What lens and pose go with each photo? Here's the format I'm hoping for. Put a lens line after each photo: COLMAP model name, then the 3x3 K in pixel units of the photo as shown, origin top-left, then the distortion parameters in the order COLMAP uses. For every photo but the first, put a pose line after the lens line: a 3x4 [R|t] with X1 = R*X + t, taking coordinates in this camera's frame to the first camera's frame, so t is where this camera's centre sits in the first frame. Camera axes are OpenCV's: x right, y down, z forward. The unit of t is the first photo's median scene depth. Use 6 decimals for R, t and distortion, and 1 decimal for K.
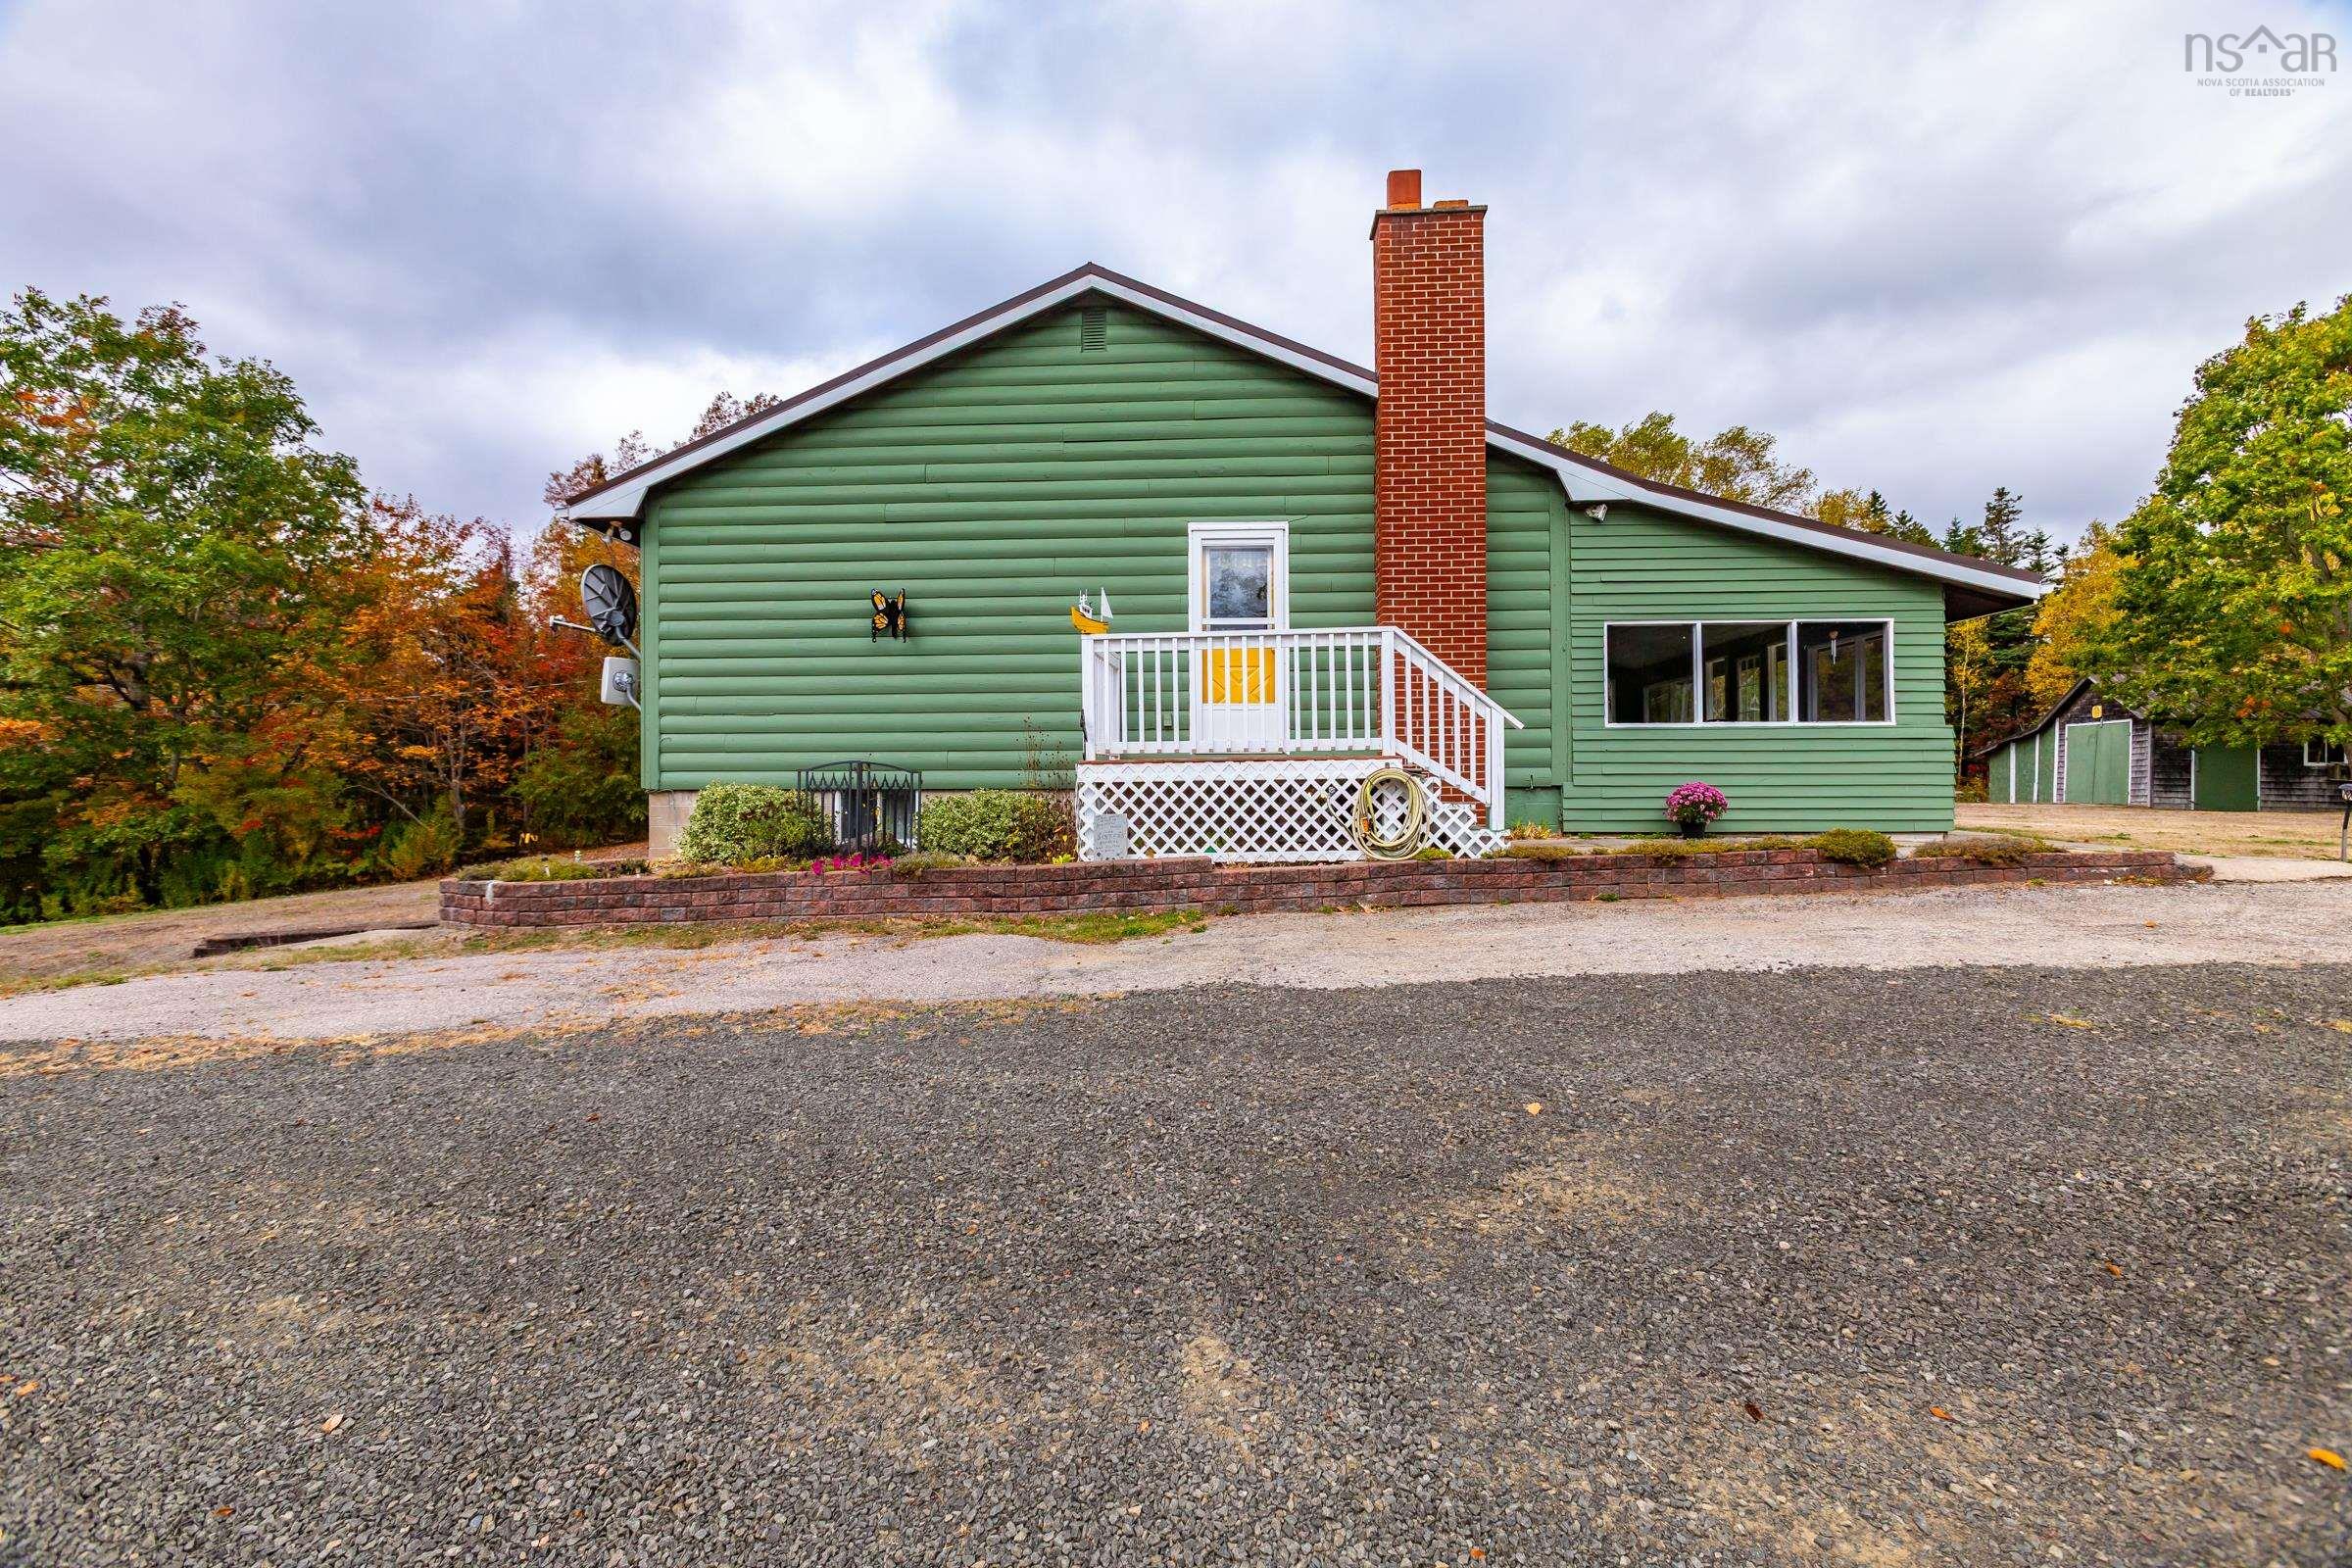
lens RADIAL K [[1046.0, 0, 1164.9], [0, 1046.0, 783.0], [0, 0, 1]] dist [-0.010758, 0.009921]
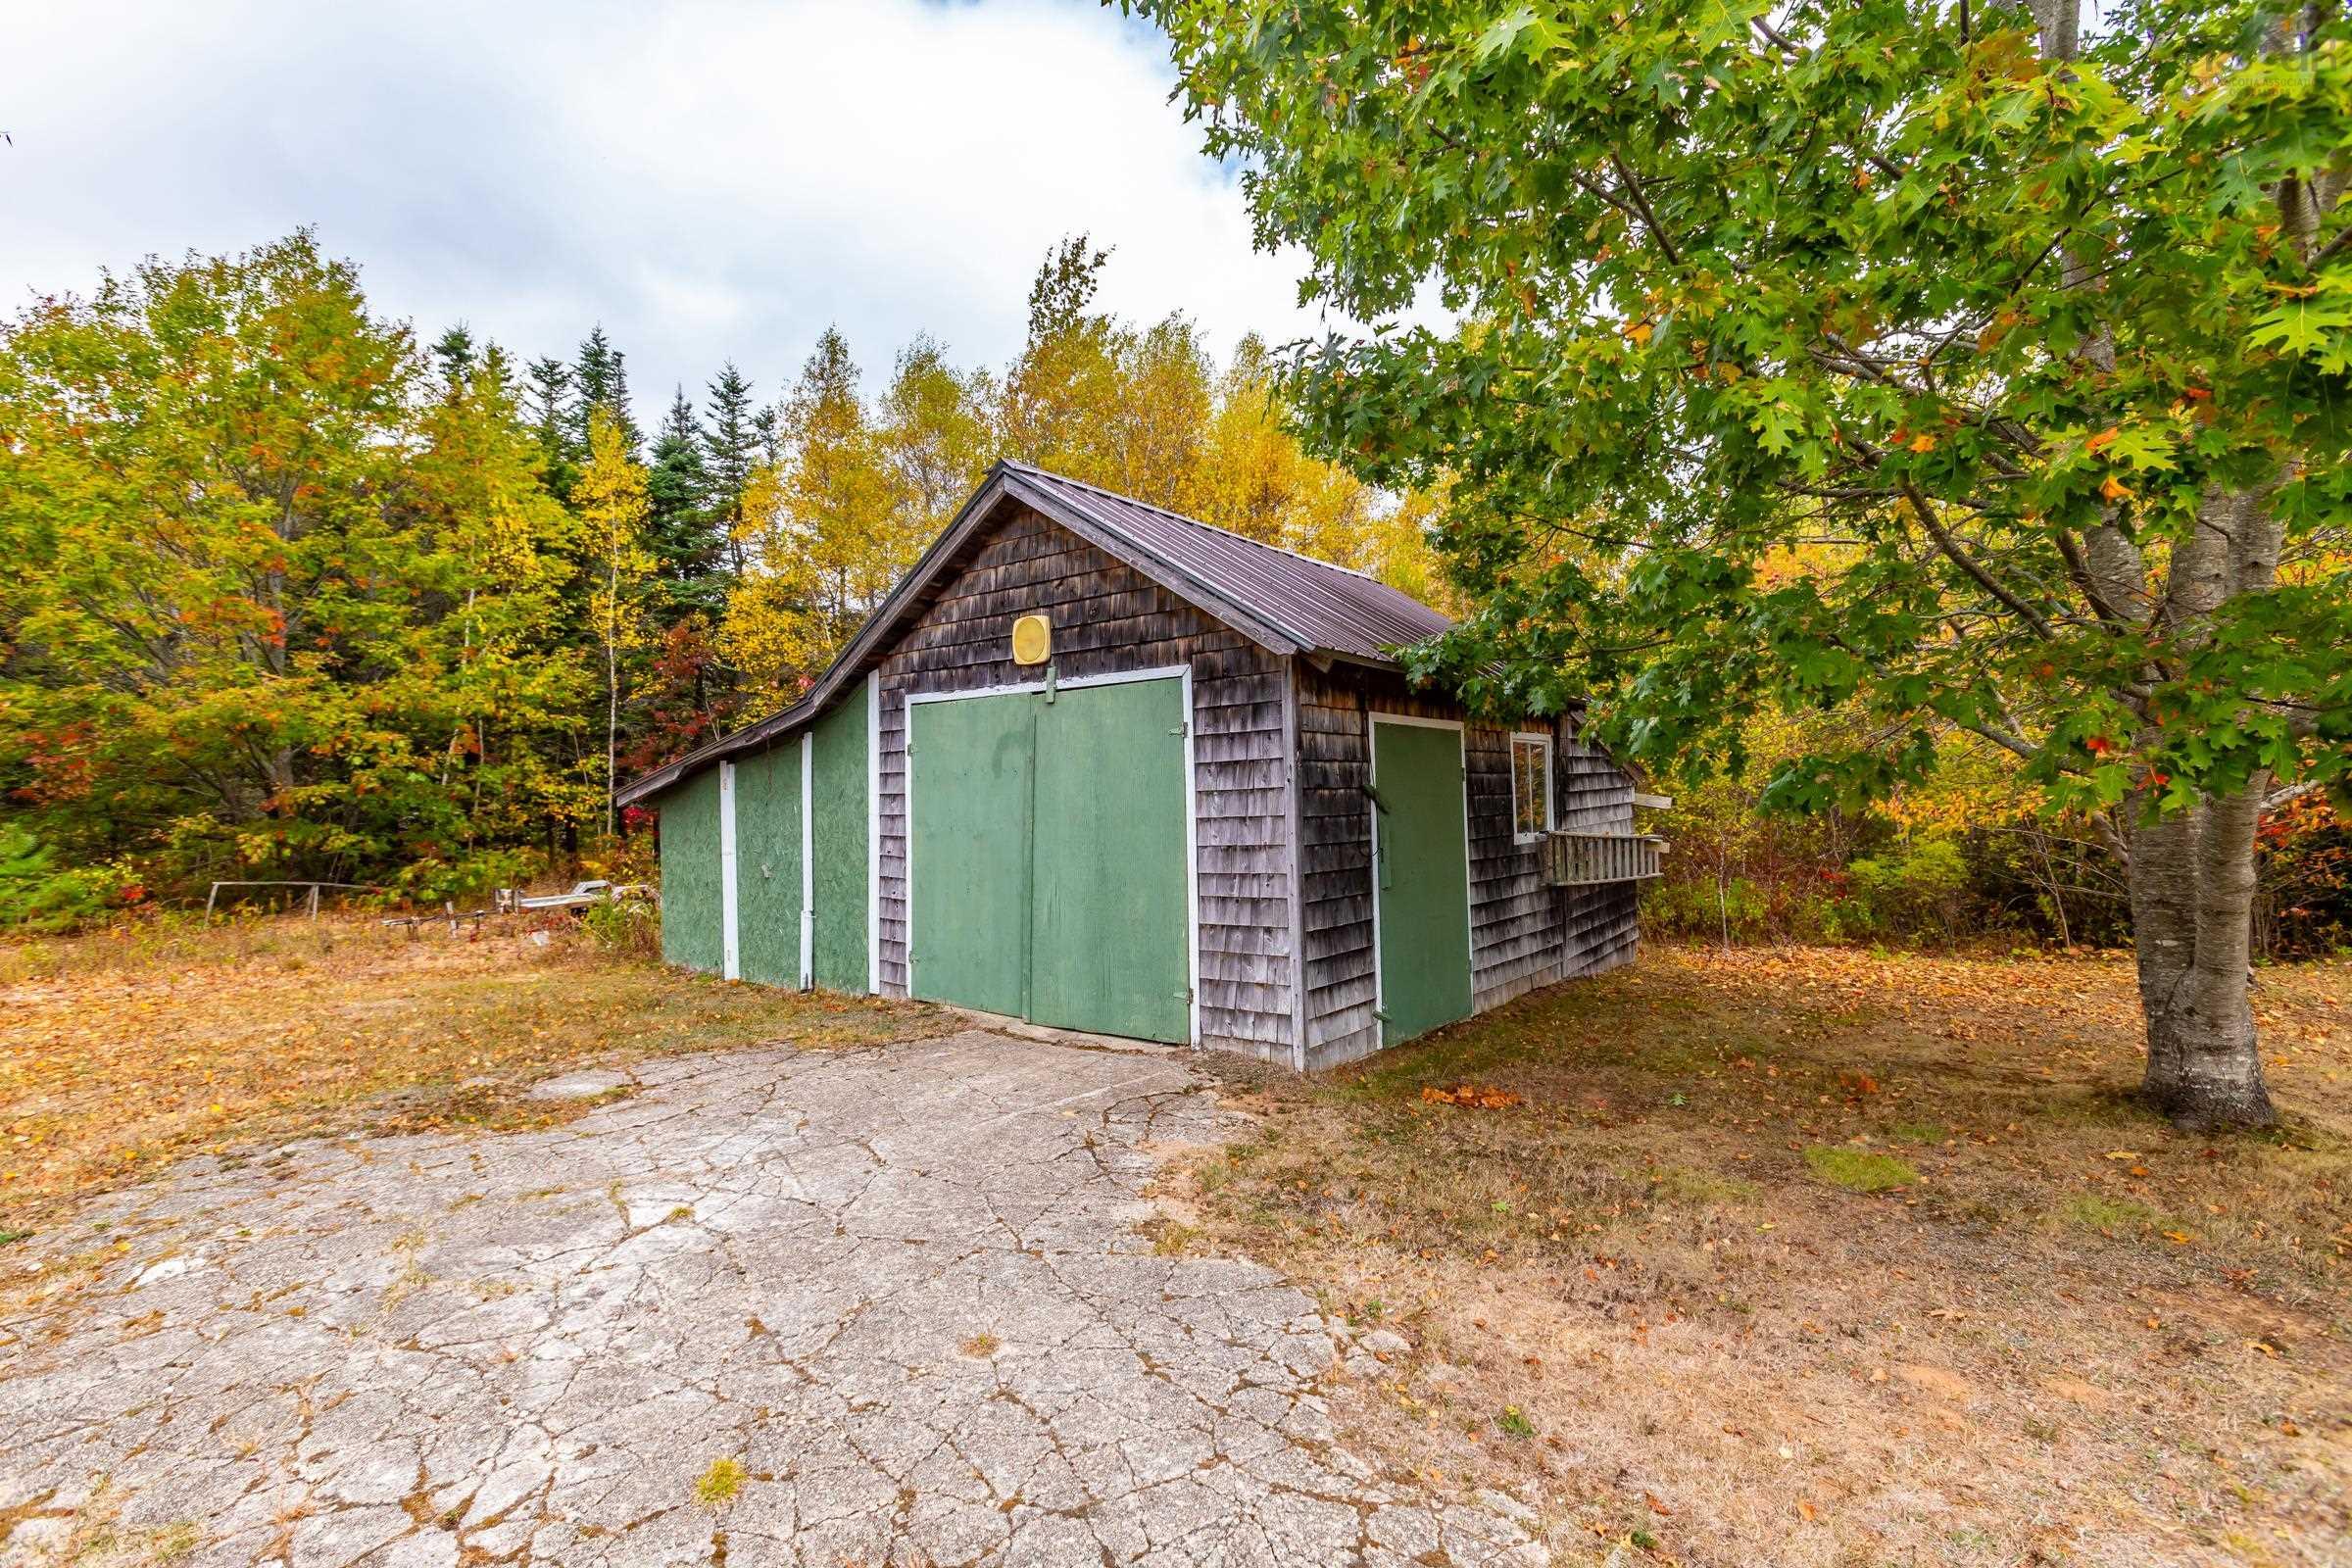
lens RADIAL K [[1065.3, 0, 1170.5], [0, 1065.3, 781.2], [0, 0, 1]] dist [-0.018049, 0.009383]
pose [[0.440505, -0.007149, 0.897722, 2.091663], [0.022152, 0.999750, -0.002908, -0.103400], [-0.897477, 0.021168, 0.440553, 2.636972]]
